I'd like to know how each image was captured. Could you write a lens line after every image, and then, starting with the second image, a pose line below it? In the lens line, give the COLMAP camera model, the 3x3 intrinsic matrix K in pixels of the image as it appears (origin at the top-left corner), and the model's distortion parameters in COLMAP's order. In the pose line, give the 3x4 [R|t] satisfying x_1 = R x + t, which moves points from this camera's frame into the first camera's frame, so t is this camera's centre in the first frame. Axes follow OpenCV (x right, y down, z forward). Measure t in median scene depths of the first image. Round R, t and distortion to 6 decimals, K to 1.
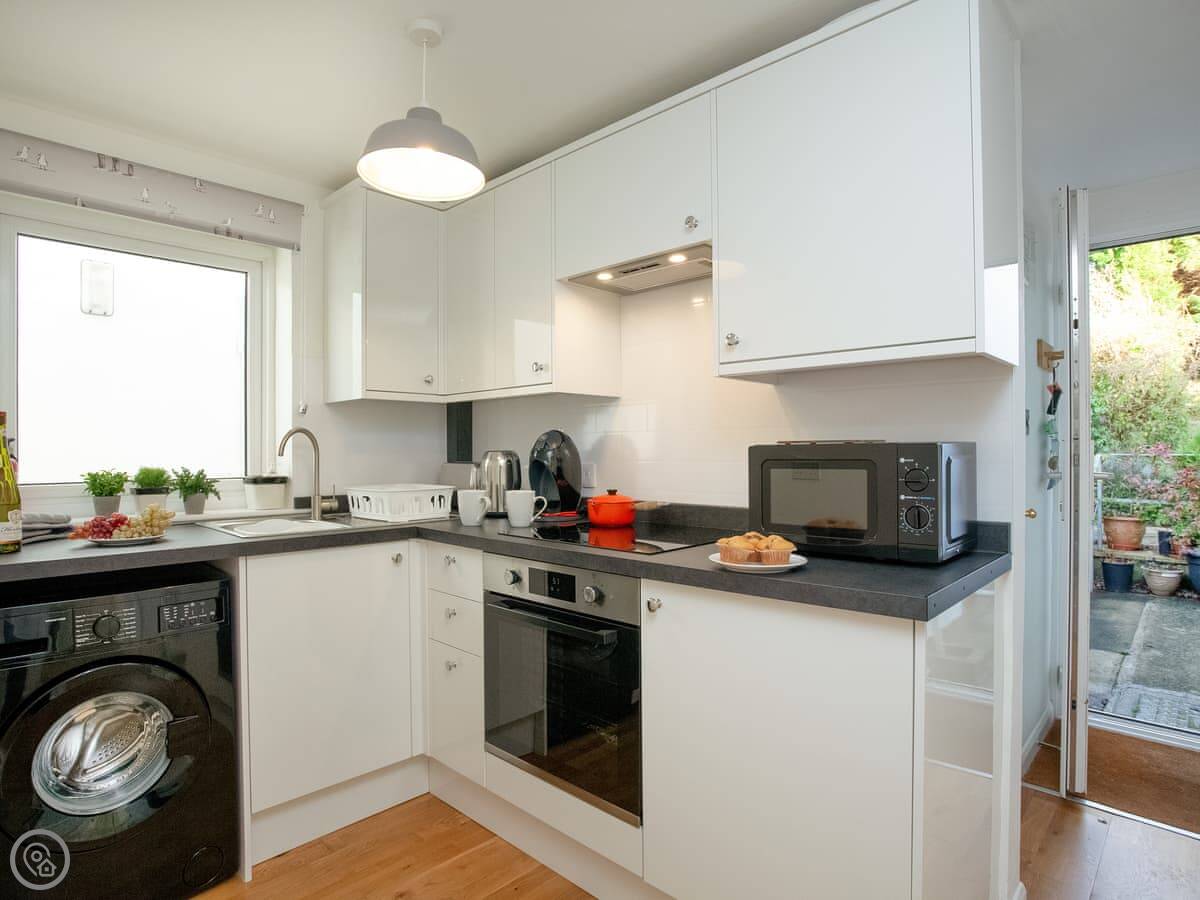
lens RADIAL K [[676.1, 0, 584.4], [0, 676.1, 440.4], [0, 0, 1]] dist [-0.051280, 0.001679]
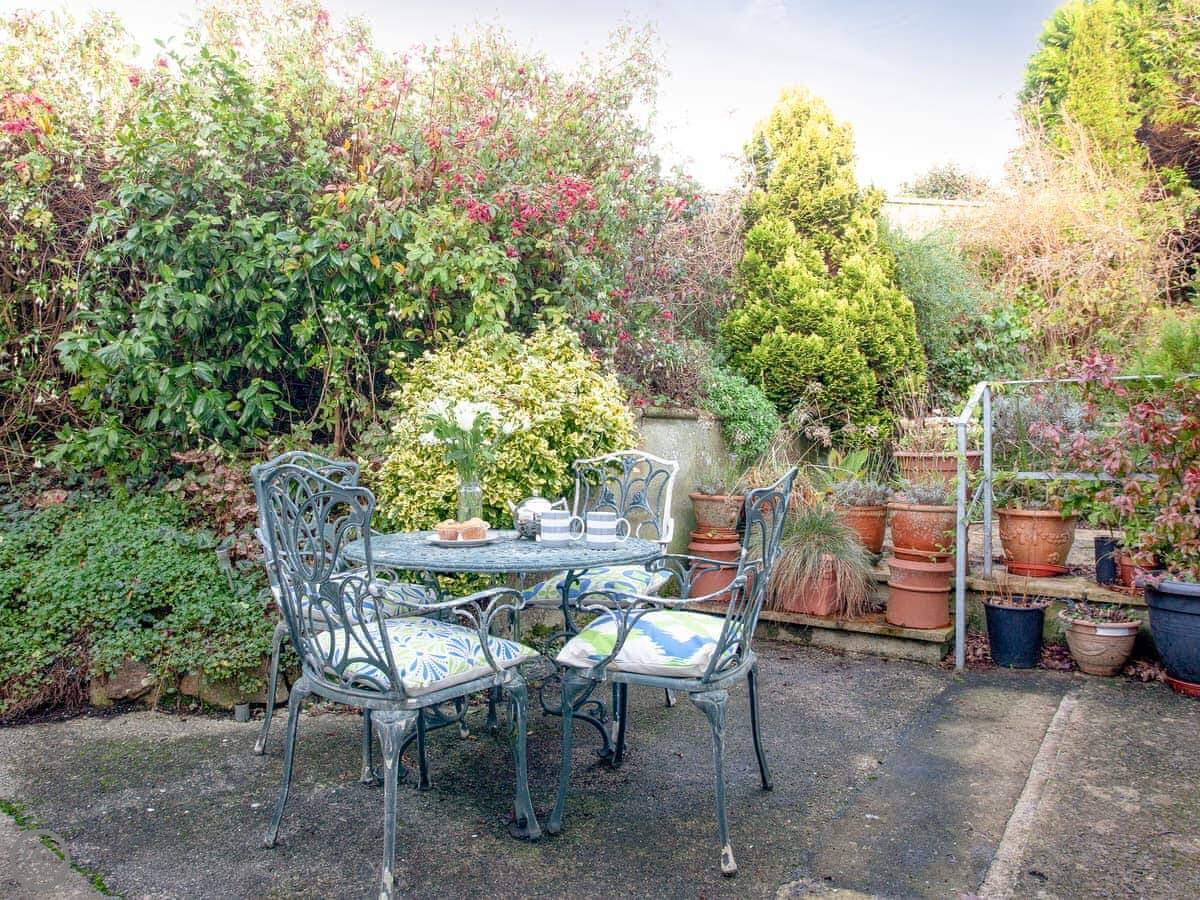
lens RADIAL K [[894.9, 0, 605.2], [0, 894.9, 423.4], [0, 0, 1]] dist [-0.089542, 0.054553]
pose [[0.983052, 0.006060, 0.183228, 0.405707], [-0.006317, 0.999980, 0.000819, 0.056553], [-0.183220, -0.001962, 0.983070, 0.425556]]
